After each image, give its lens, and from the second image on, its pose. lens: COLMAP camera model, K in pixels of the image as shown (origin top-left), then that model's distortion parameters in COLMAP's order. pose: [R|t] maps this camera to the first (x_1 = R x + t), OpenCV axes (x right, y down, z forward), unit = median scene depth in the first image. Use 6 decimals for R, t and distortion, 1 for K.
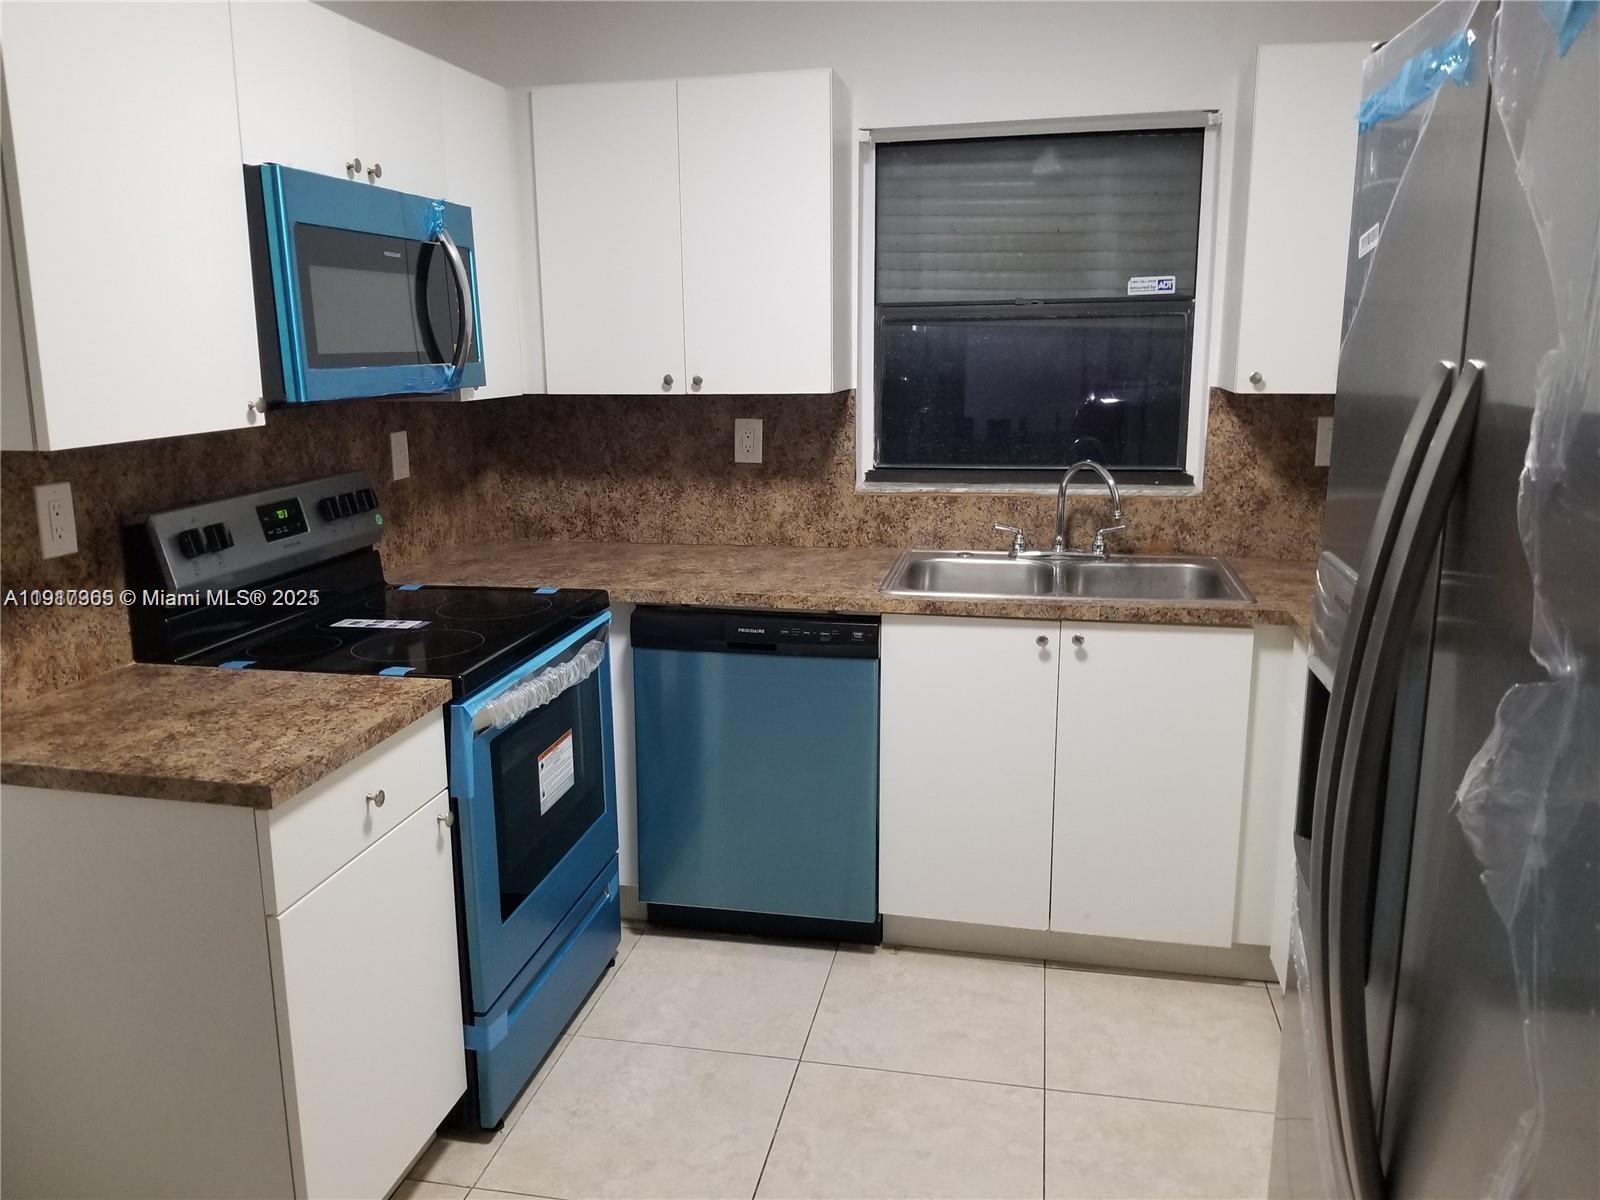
lens RADIAL K [[1267.4, 0, 800.0], [0, 1267.4, 600.0], [0, 0, 1]] dist [0.002421, -0.001207]
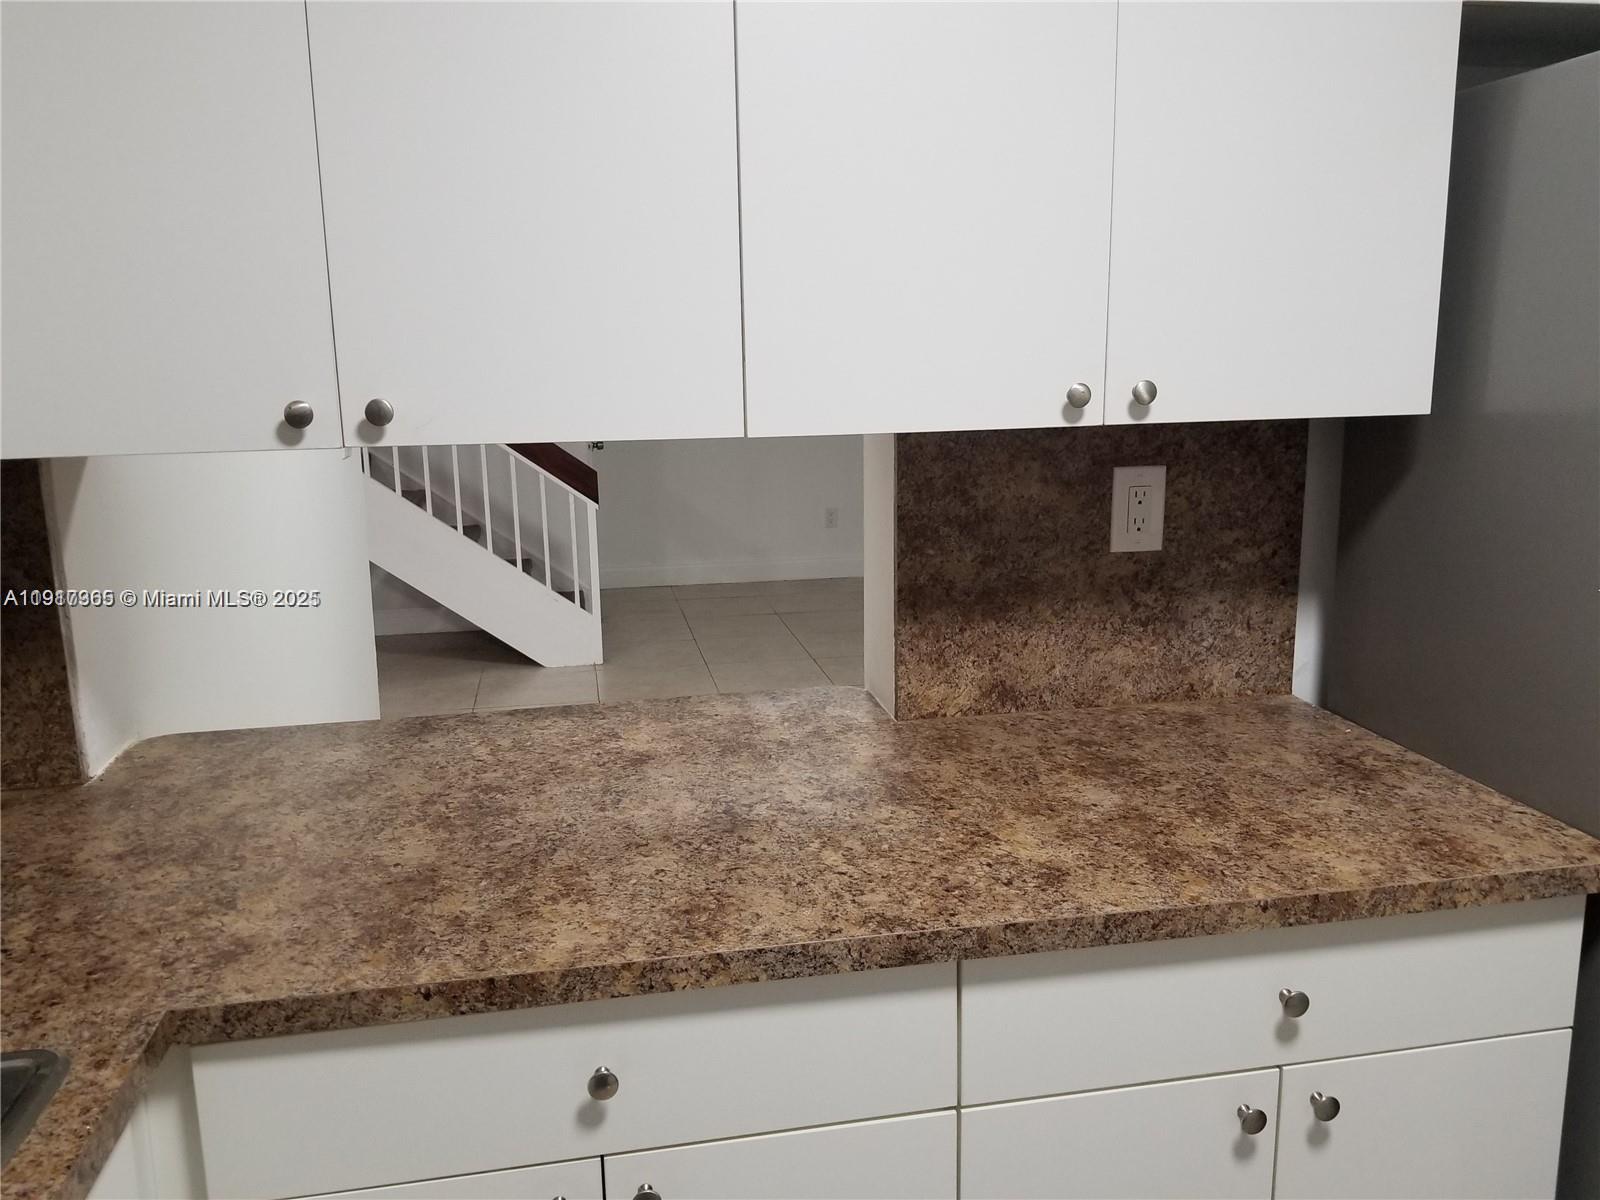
lens RADIAL K [[1267.4, 0, 800.0], [0, 1267.4, 600.0], [0, 0, 1]] dist [0.002421, -0.001207]
pose [[-0.937802, 0.082143, -0.337314, -0.164789], [-0.055240, 0.923922, 0.378572, -0.281132], [0.342749, 0.373659, -0.861918, 1.528638]]
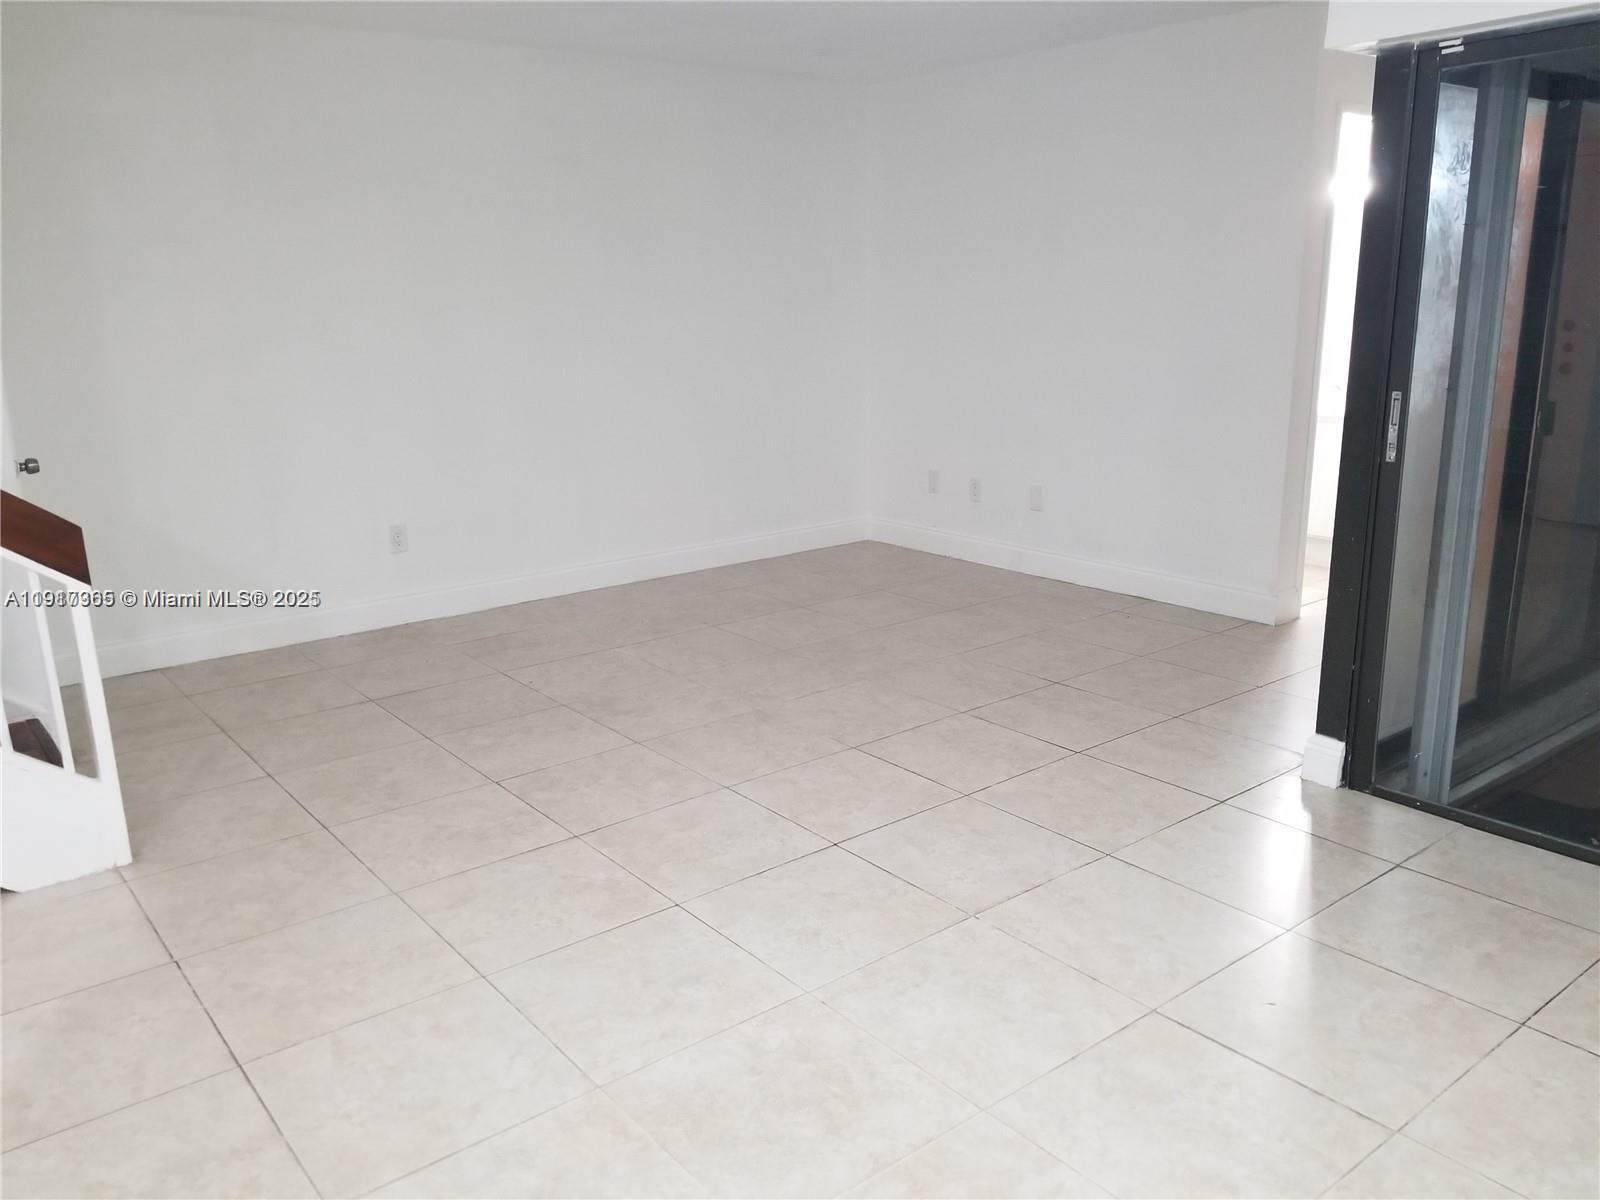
lens RADIAL K [[1267.4, 0, 800.0], [0, 1267.4, 600.0], [0, 0, 1]] dist [0.002421, -0.001207]
pose [[-0.654890, 0.205558, -0.727231, -0.163436], [-0.131003, 0.916849, 0.377128, -0.263530], [0.744283, 0.342247, -0.573507, 1.436105]]
